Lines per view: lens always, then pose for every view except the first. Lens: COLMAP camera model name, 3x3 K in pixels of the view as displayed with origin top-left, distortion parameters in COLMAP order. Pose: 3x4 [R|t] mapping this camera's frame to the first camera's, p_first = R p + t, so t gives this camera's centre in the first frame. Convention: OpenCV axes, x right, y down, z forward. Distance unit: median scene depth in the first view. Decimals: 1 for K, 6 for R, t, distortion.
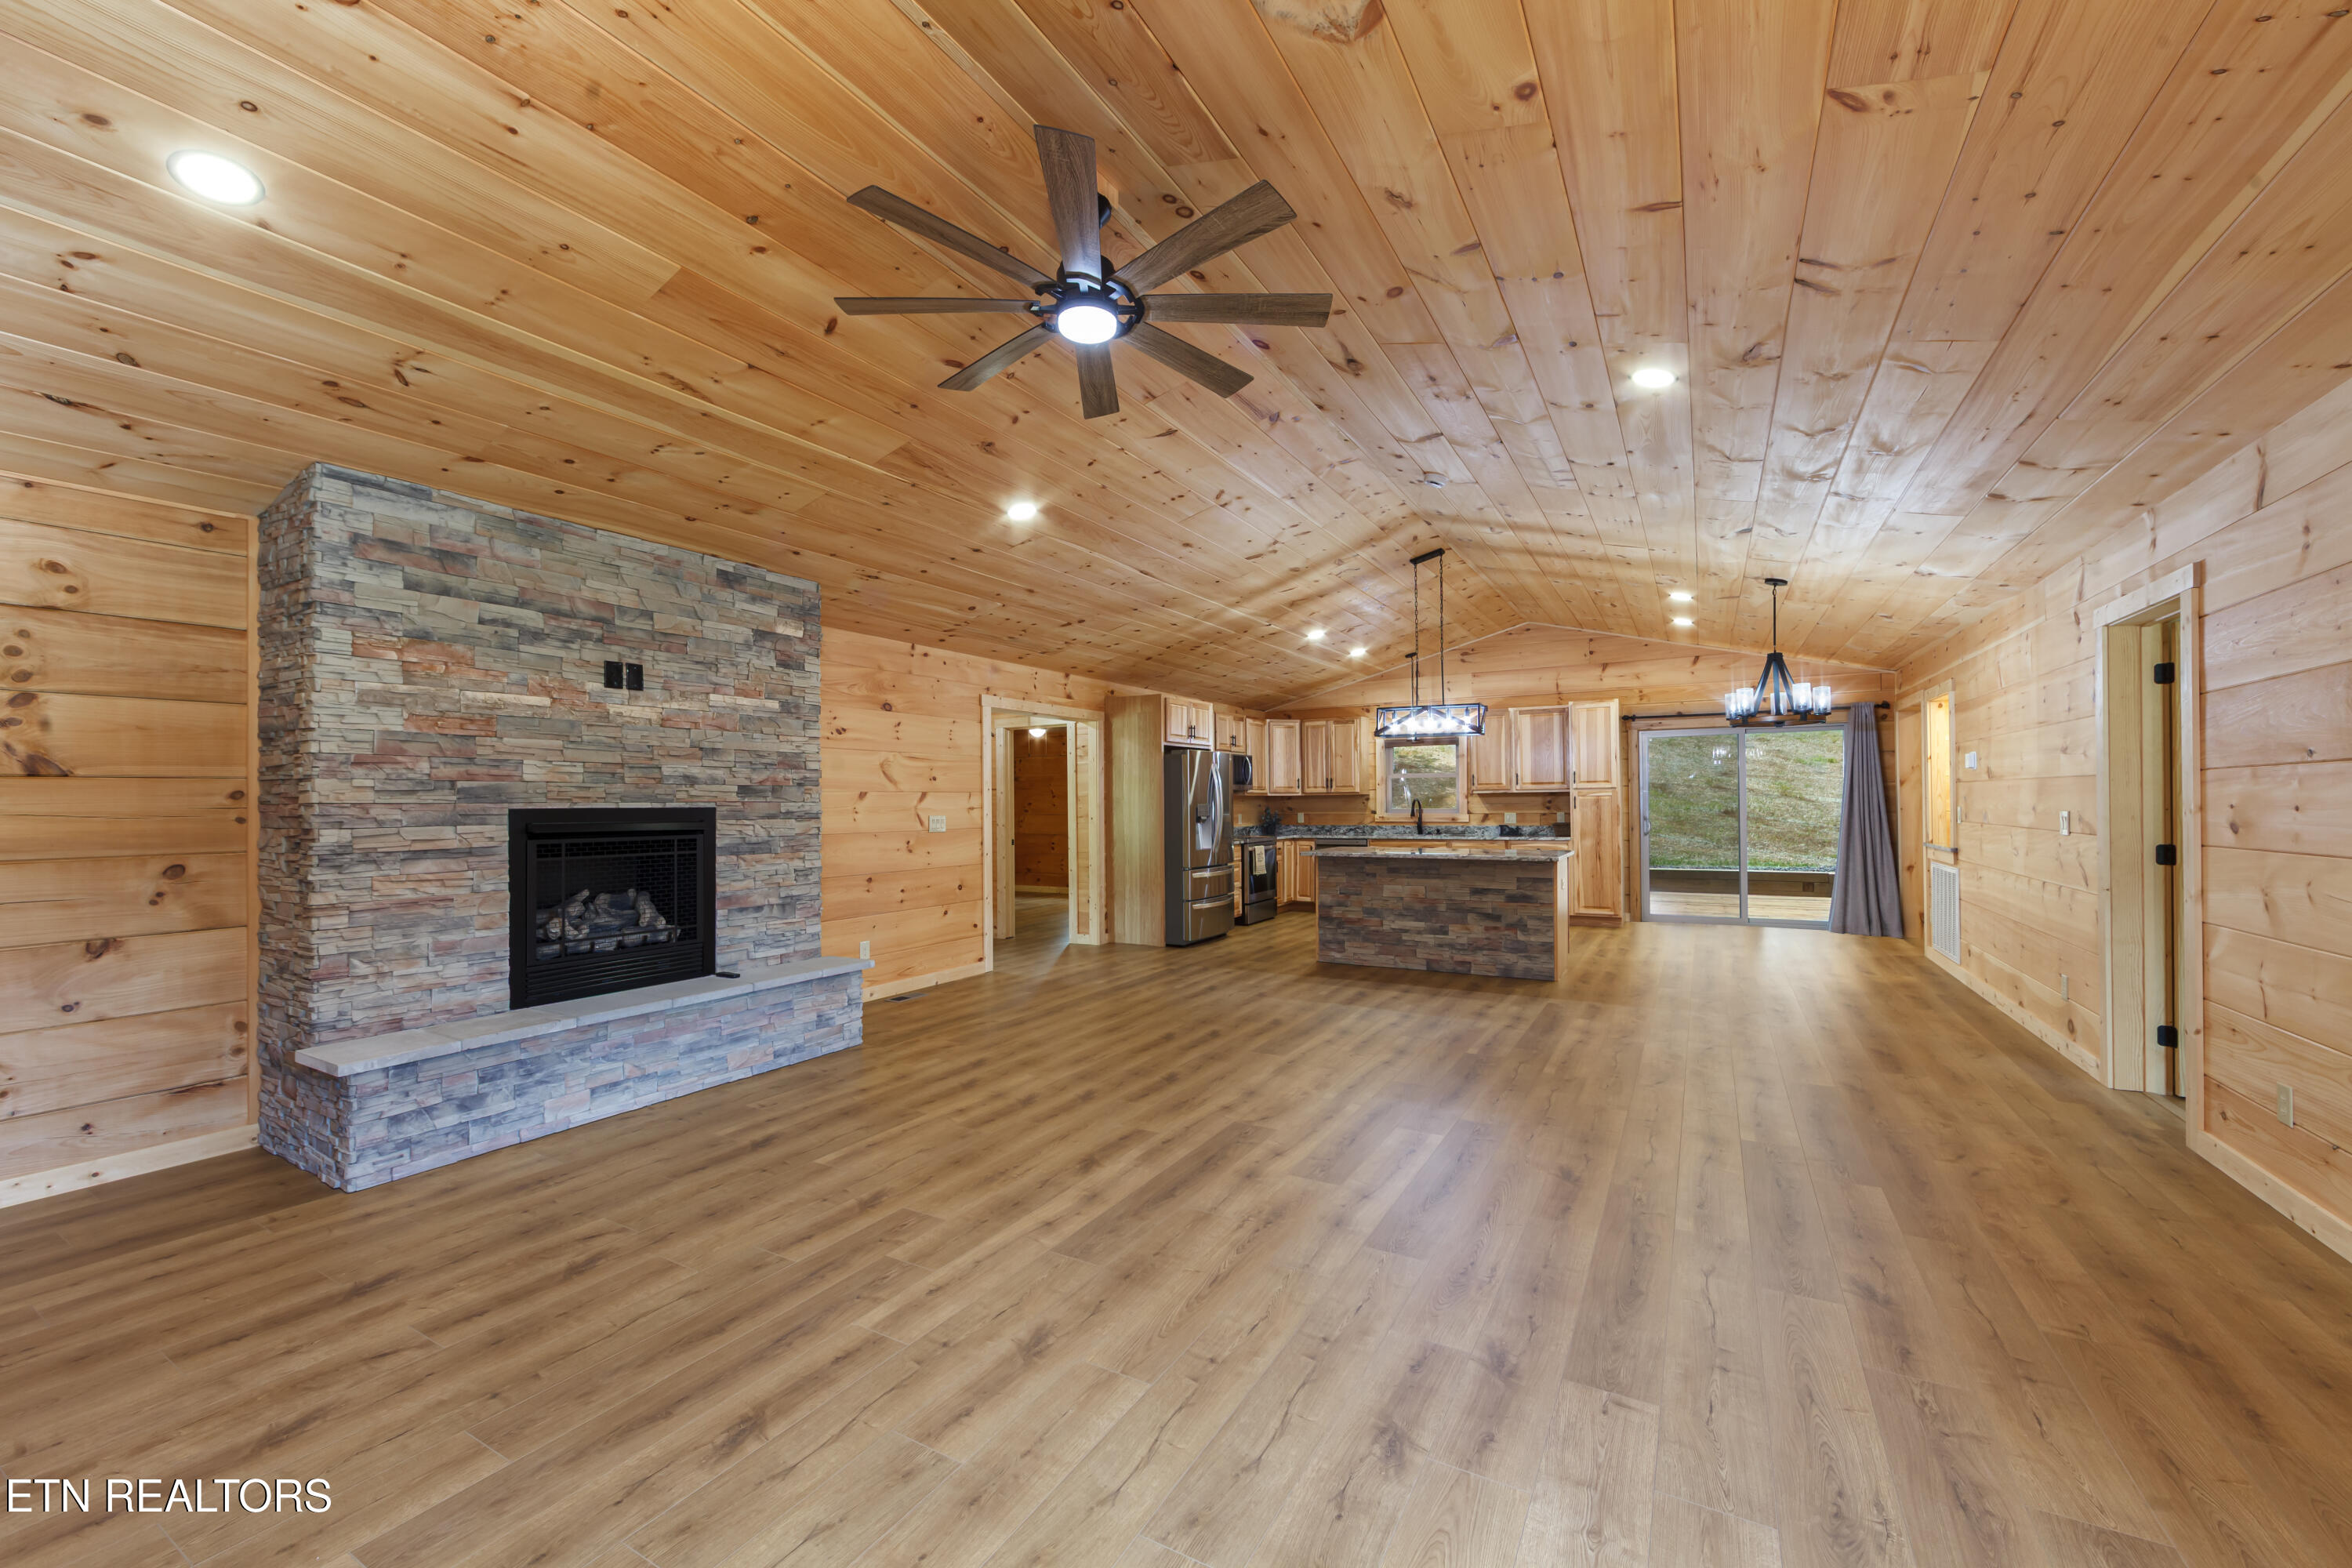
lens RADIAL K [[865.6, 0, 1199.9], [0, 865.6, 781.2], [0, 0, 1]] dist [-0.001271, -0.000105]
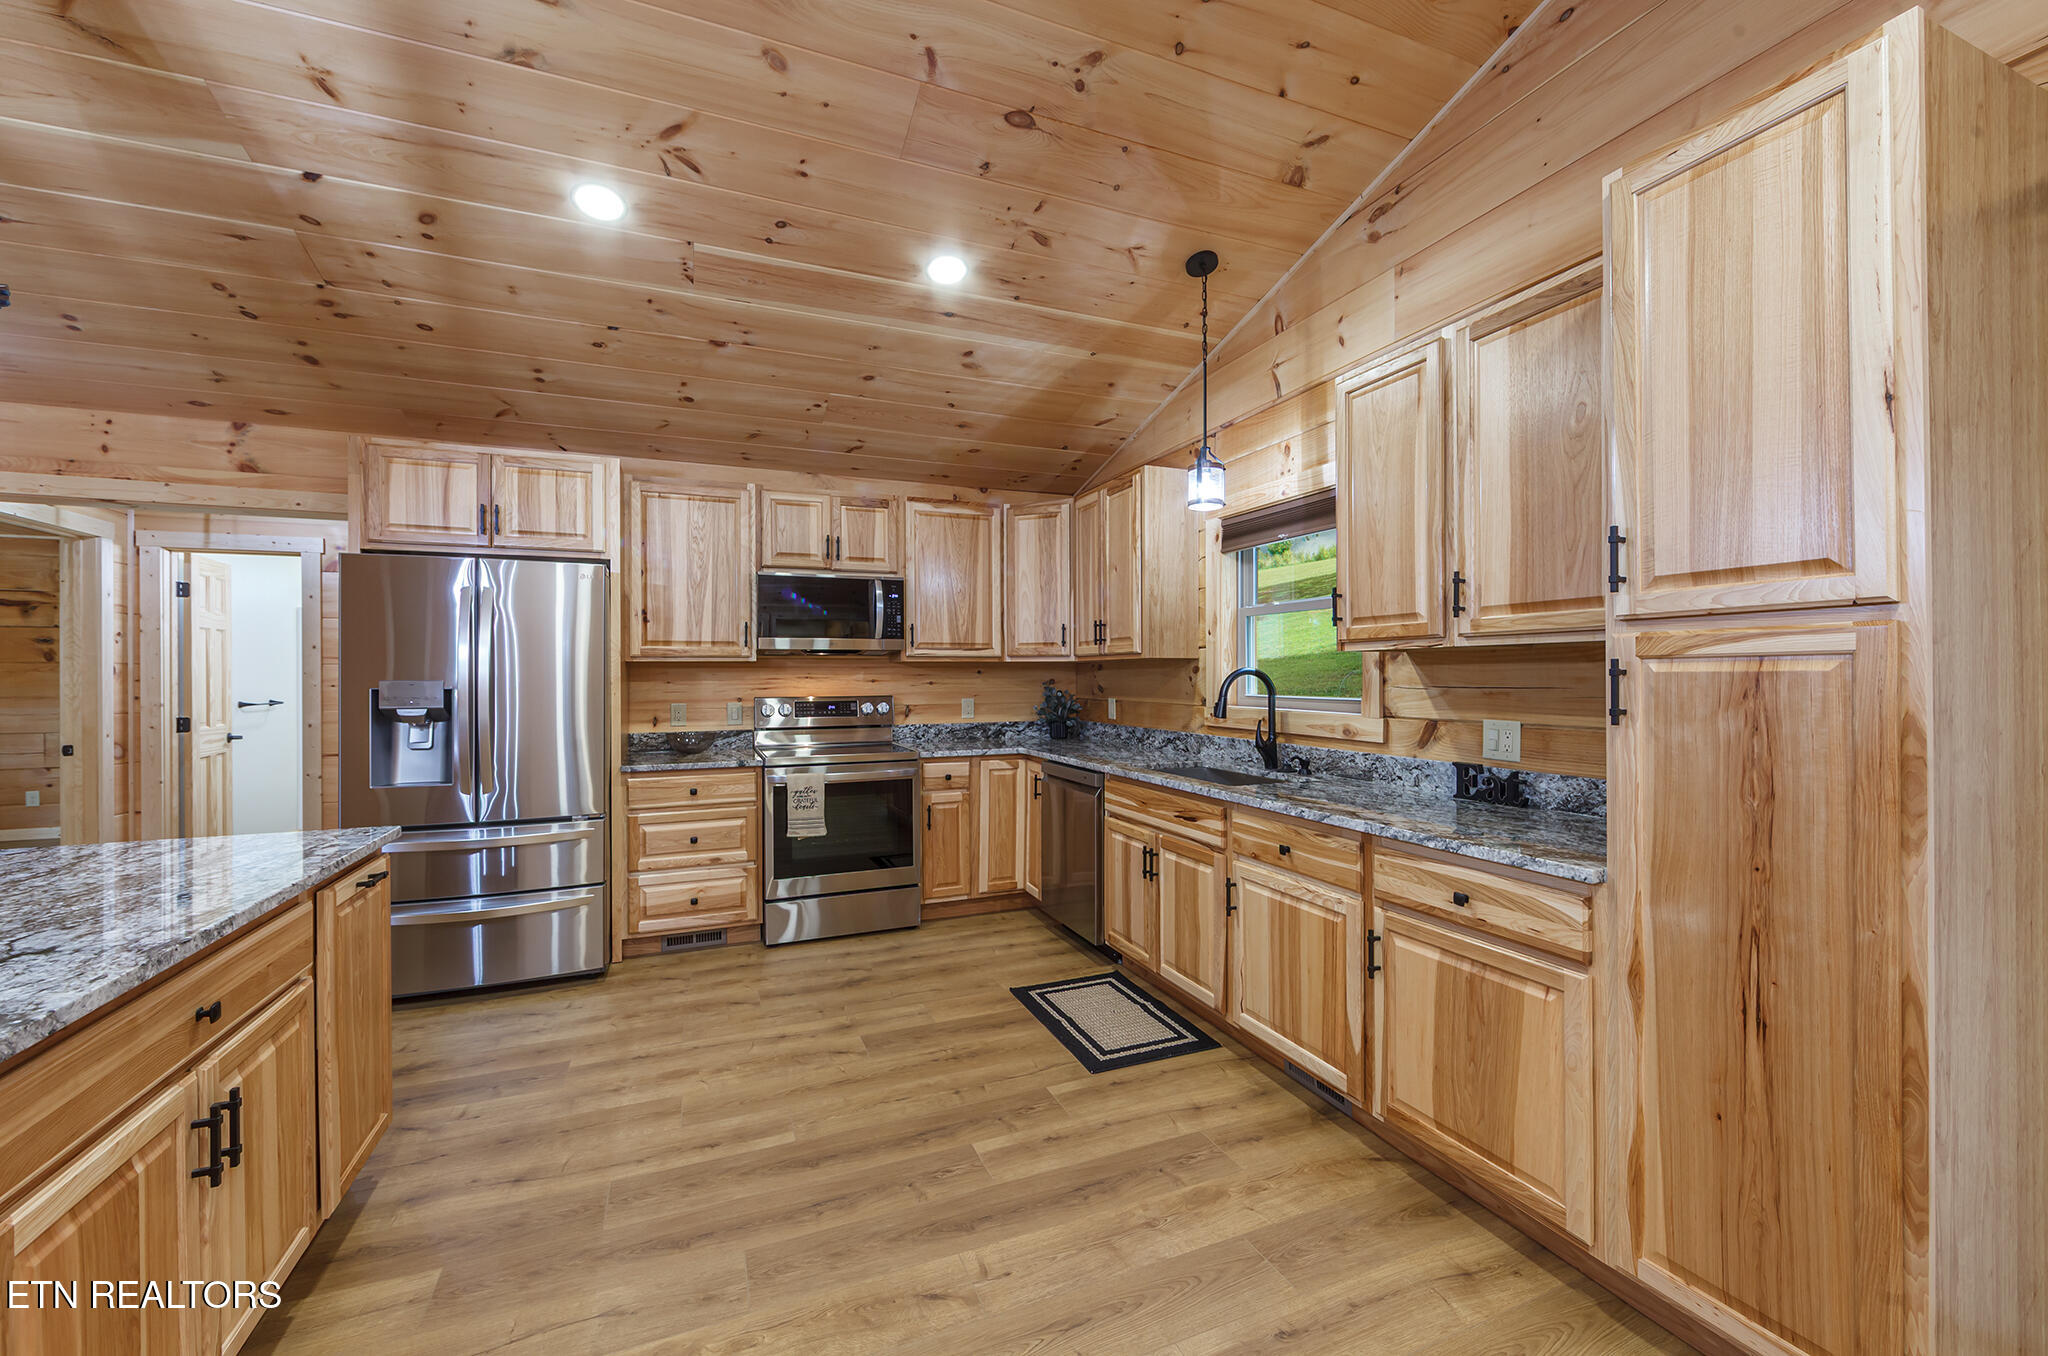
lens RADIAL K [[802.8, 0, 1041.5], [0, 802.8, 668.3], [0, 0, 1]] dist [-0.002556, -0.000364]
pose [[0.794653, 0.002442, -0.607059, 0.636006], [0.010557, 0.999785, 0.017840, 0.021628], [0.606972, -0.020585, 0.794457, 1.134035]]
